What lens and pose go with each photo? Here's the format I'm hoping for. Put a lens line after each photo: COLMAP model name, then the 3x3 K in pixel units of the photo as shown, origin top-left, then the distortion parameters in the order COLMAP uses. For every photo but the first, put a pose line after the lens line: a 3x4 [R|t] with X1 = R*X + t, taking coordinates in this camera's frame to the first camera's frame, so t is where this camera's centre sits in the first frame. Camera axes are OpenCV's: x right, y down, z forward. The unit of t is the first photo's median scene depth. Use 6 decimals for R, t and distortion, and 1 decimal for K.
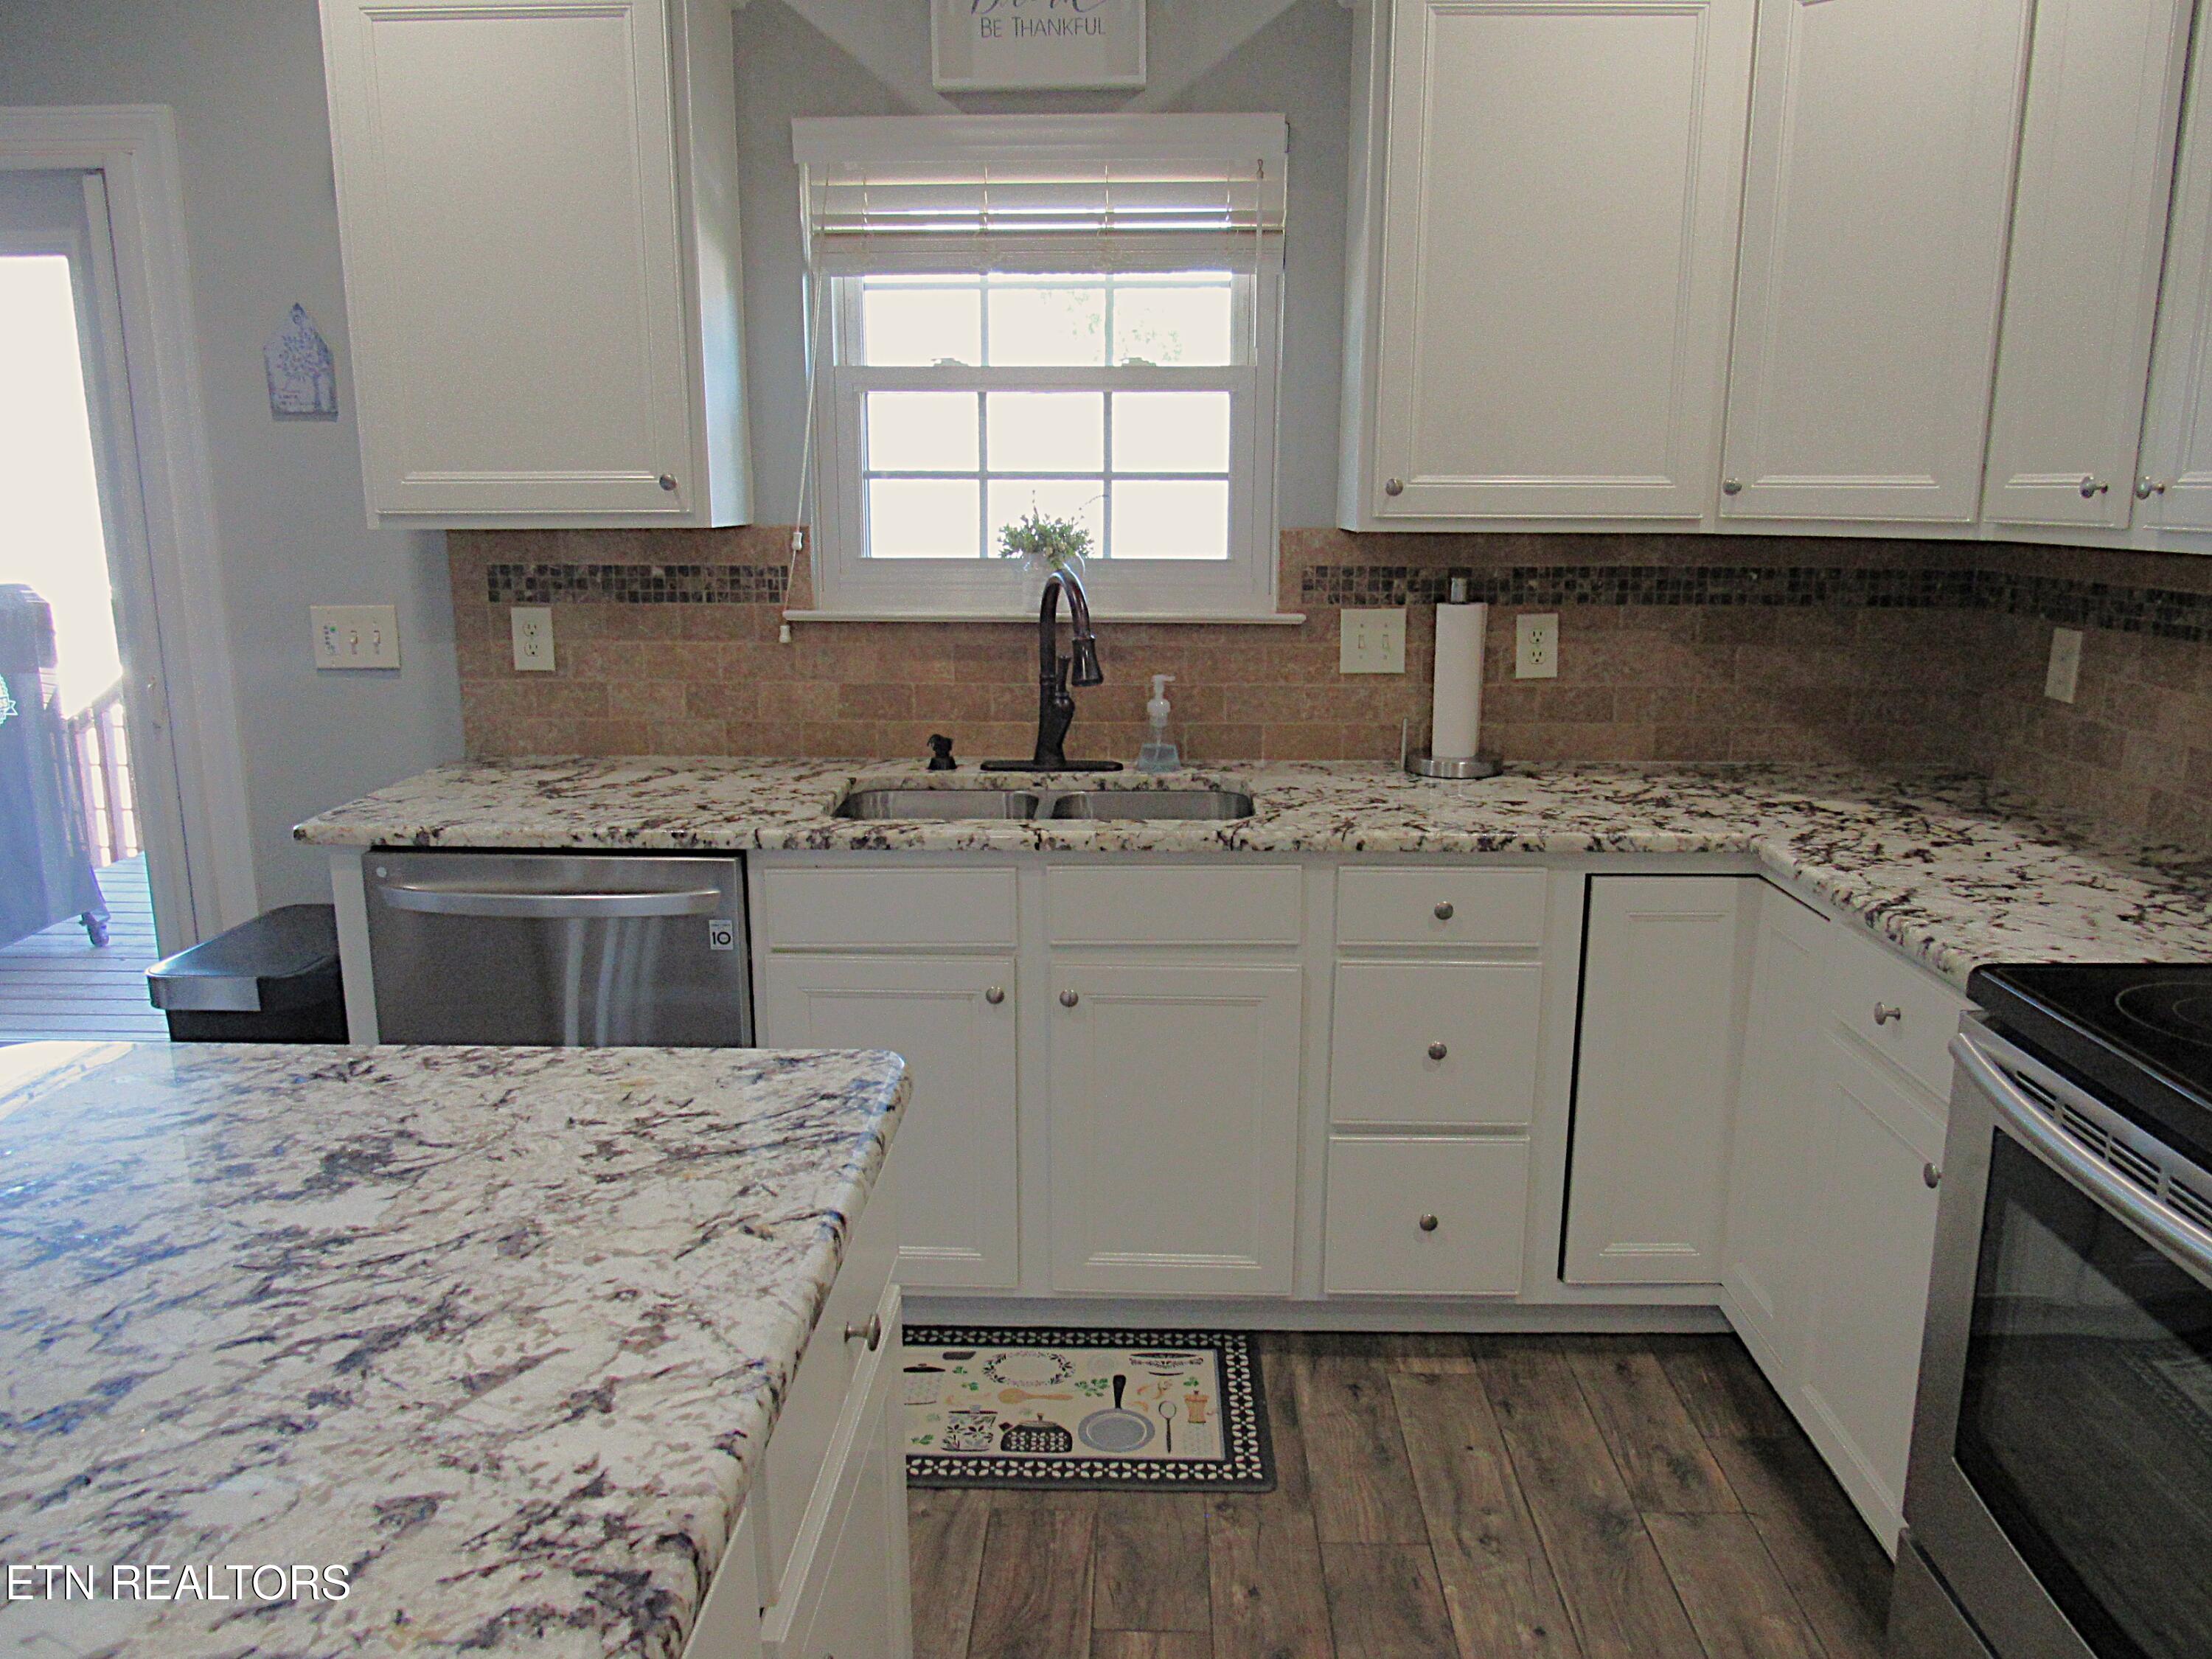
lens RADIAL K [[1582.2, 0, 1112.8], [0, 1582.2, 831.2], [0, 0, 1]] dist [-0.030809, 0.013655]
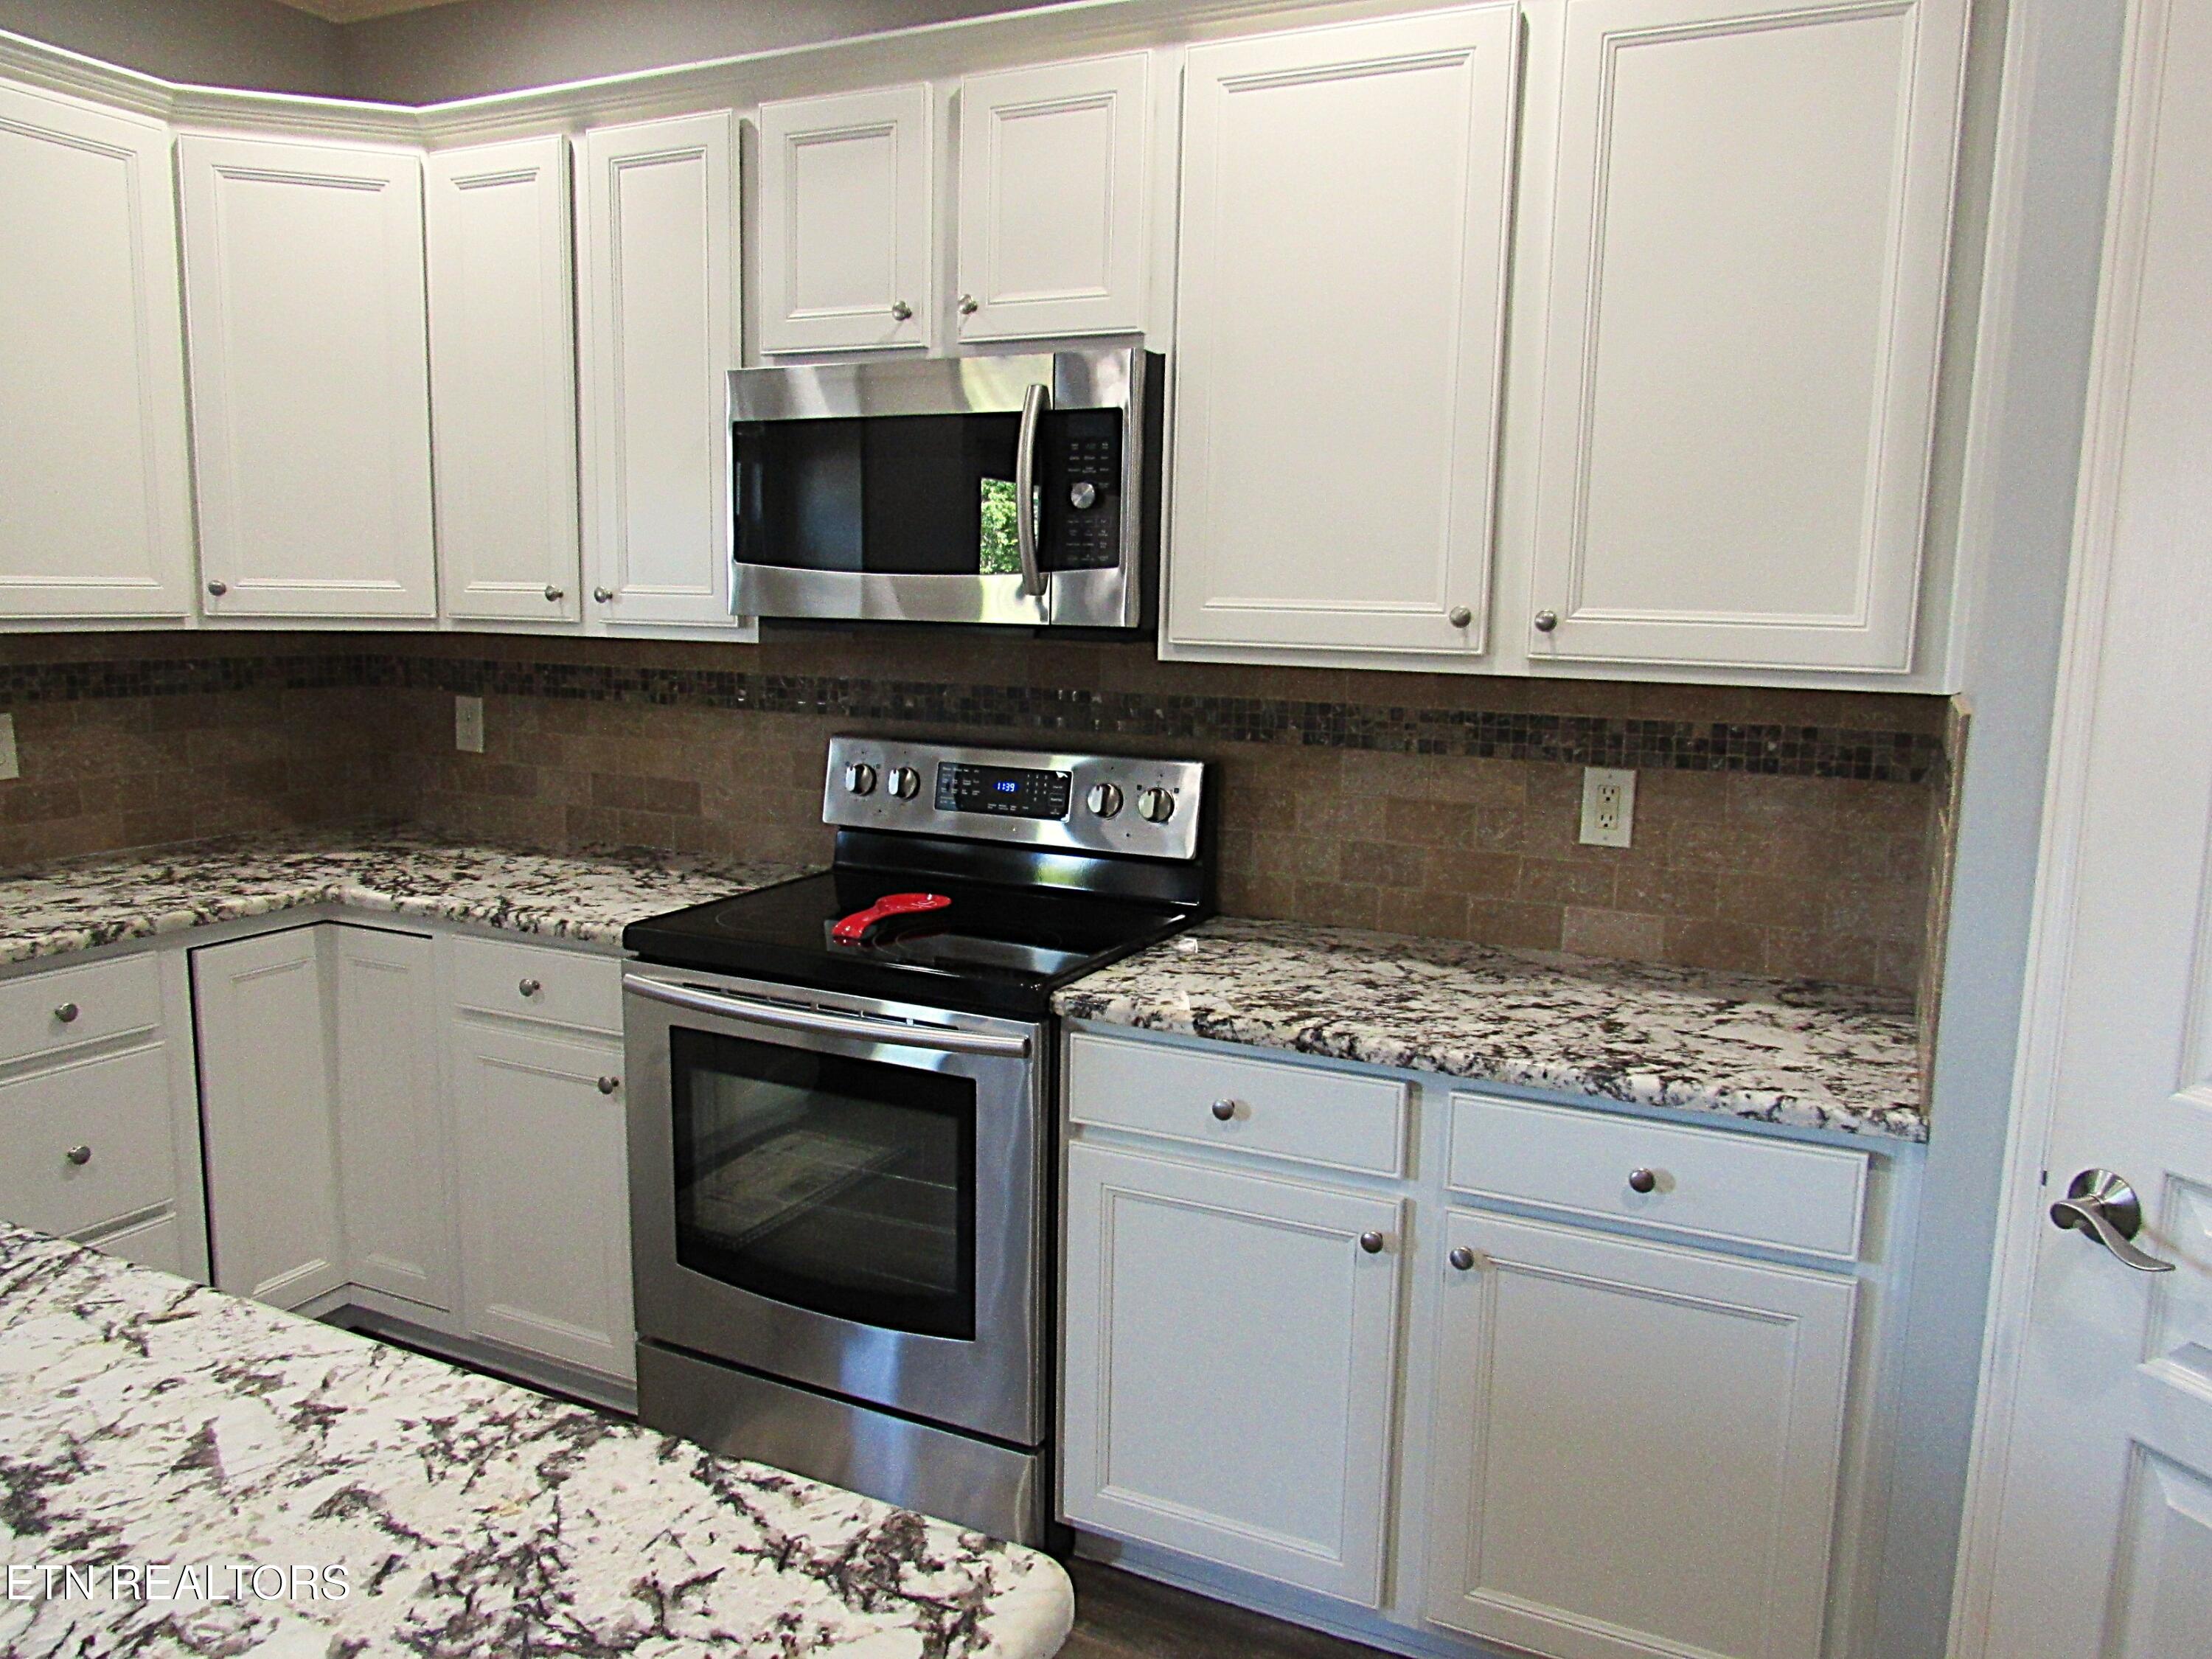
lens RADIAL K [[1582.2, 0, 1112.8], [0, 1582.2, 831.2], [0, 0, 1]] dist [-0.030809, 0.013655]
pose [[0.408679, -0.130733, 0.903266, -0.380713], [0.173915, 0.982708, 0.063544, -0.009515], [-0.895955, 0.131122, 0.424349, -0.021167]]
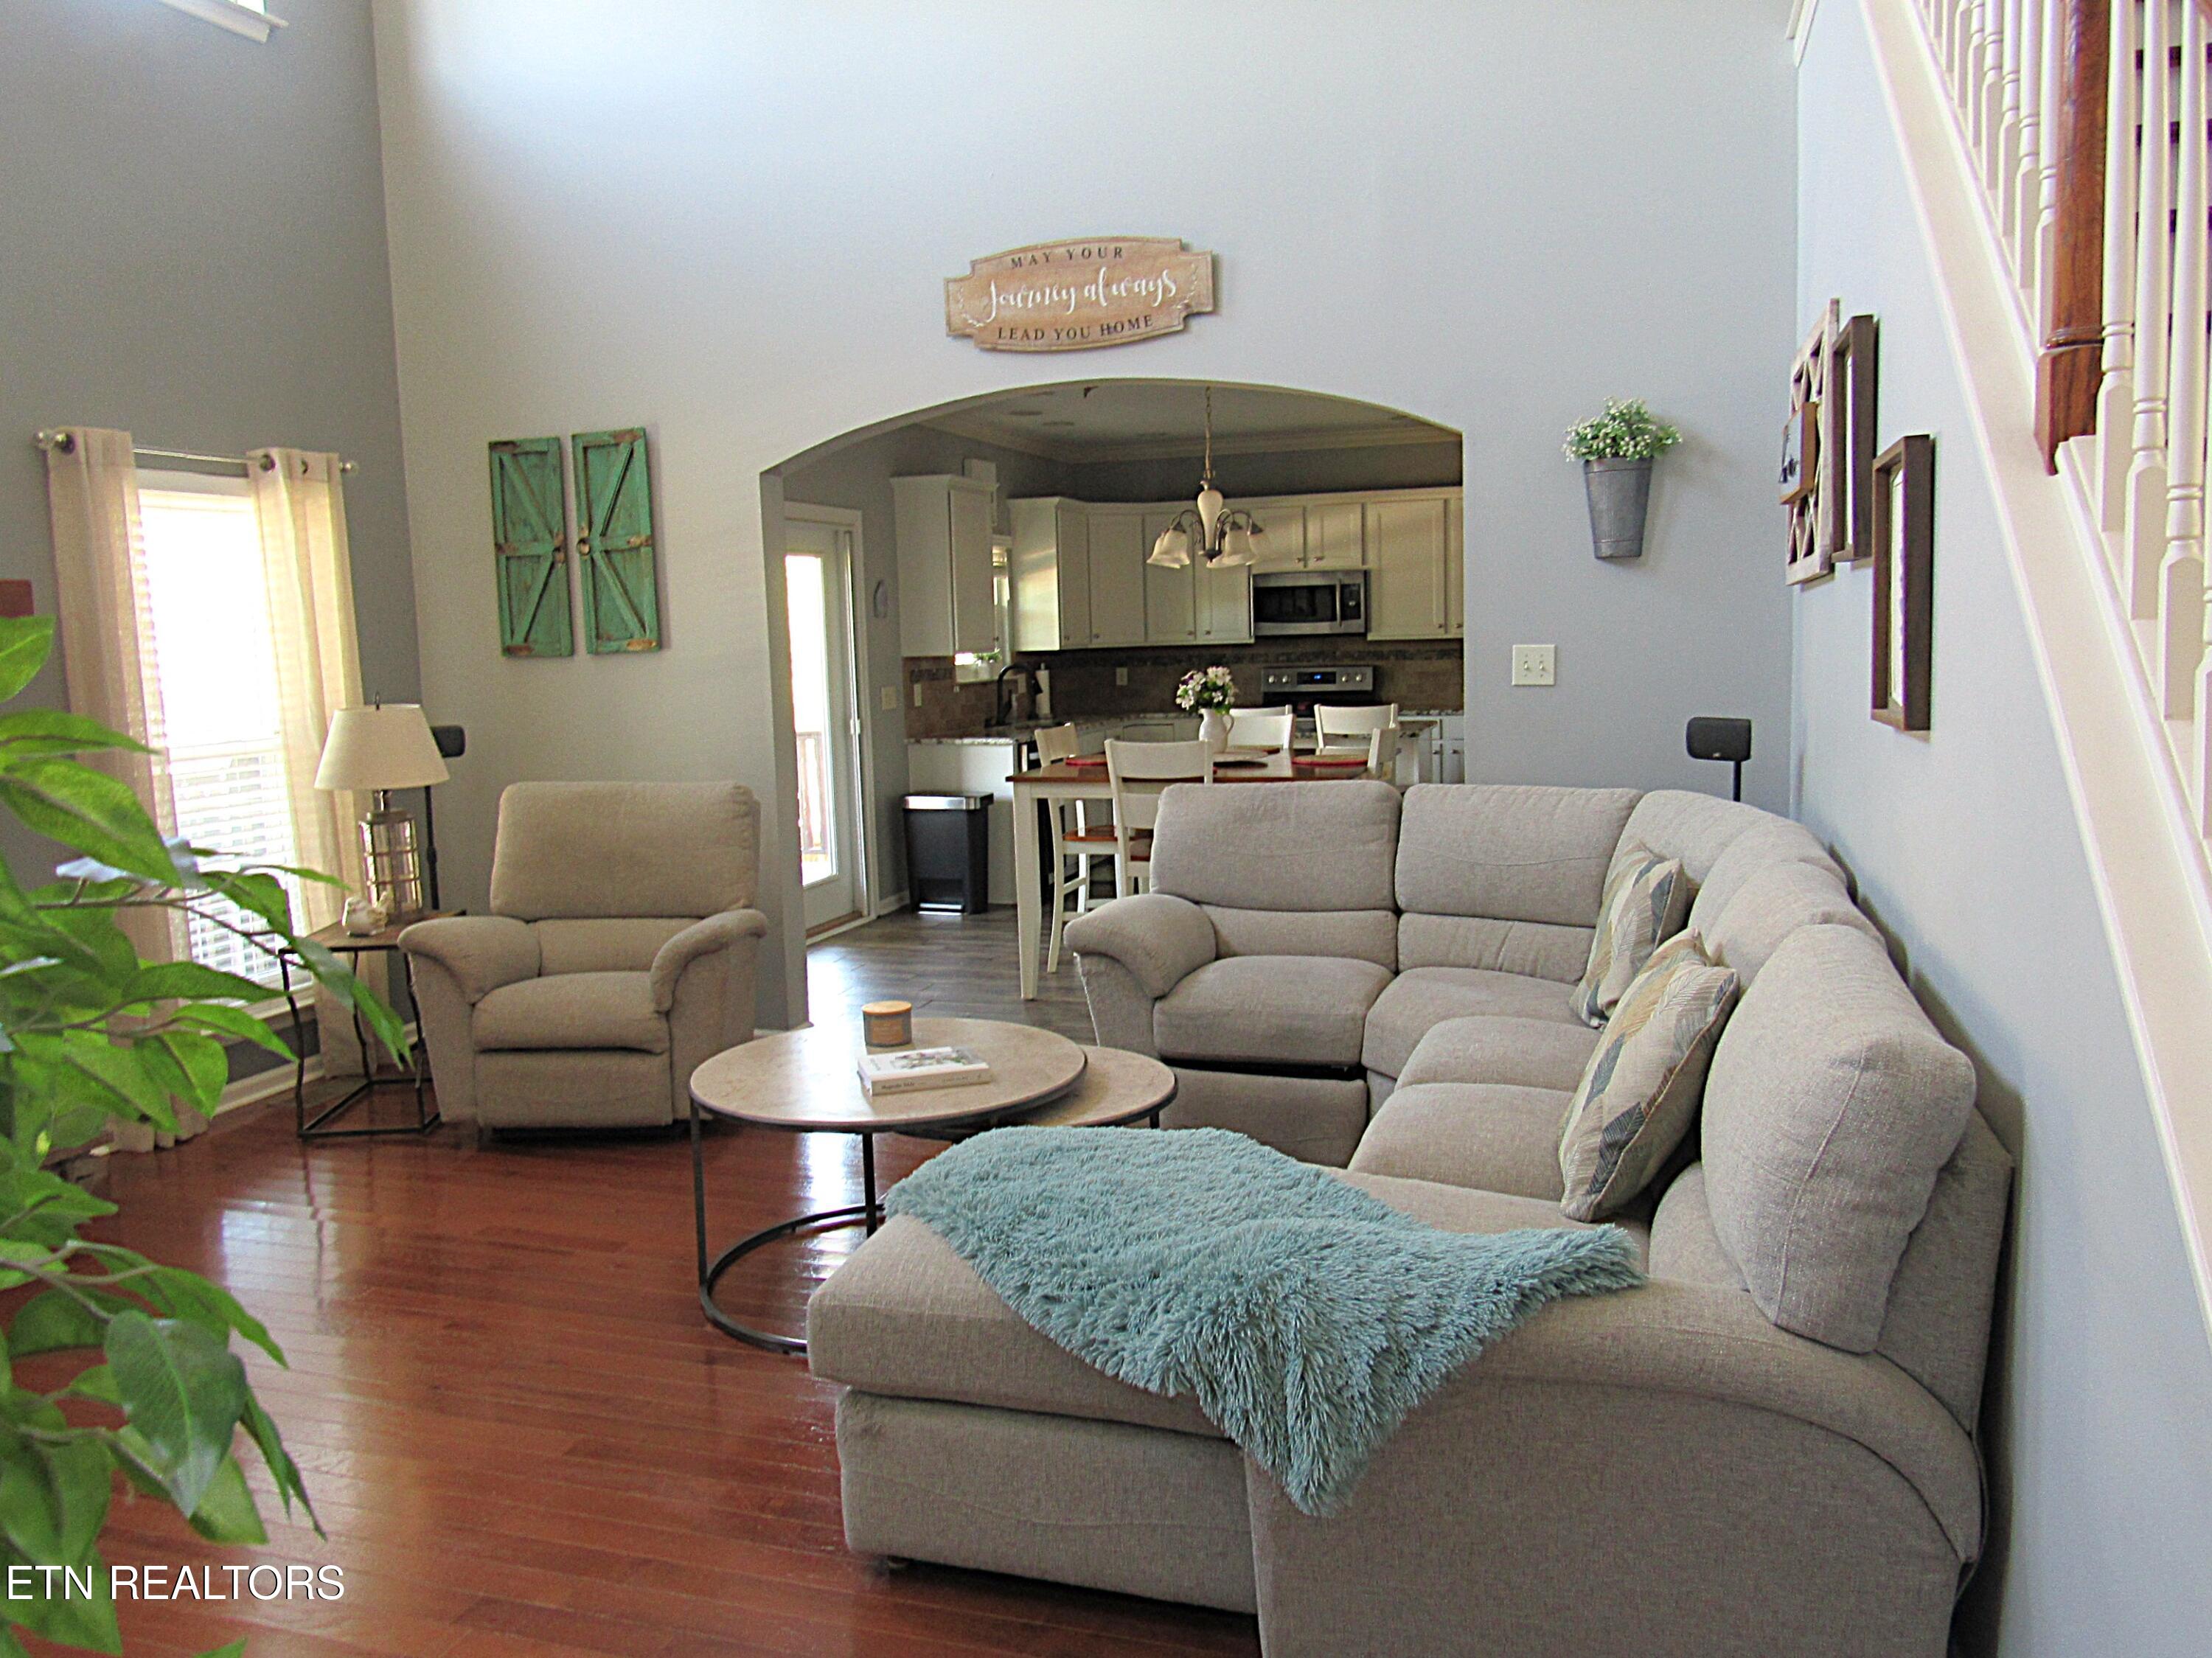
lens RADIAL K [[1582.0, 0, 1112.8], [0, 1582.0, 830.7], [0, 0, 1]] dist [-0.030809, 0.013655]
pose [[0.277584, -0.132408, 0.951533, -3.609437], [0.230706, 0.970661, 0.067768, 0.004340], [-0.932589, 0.200713, 0.299988, -0.168214]]
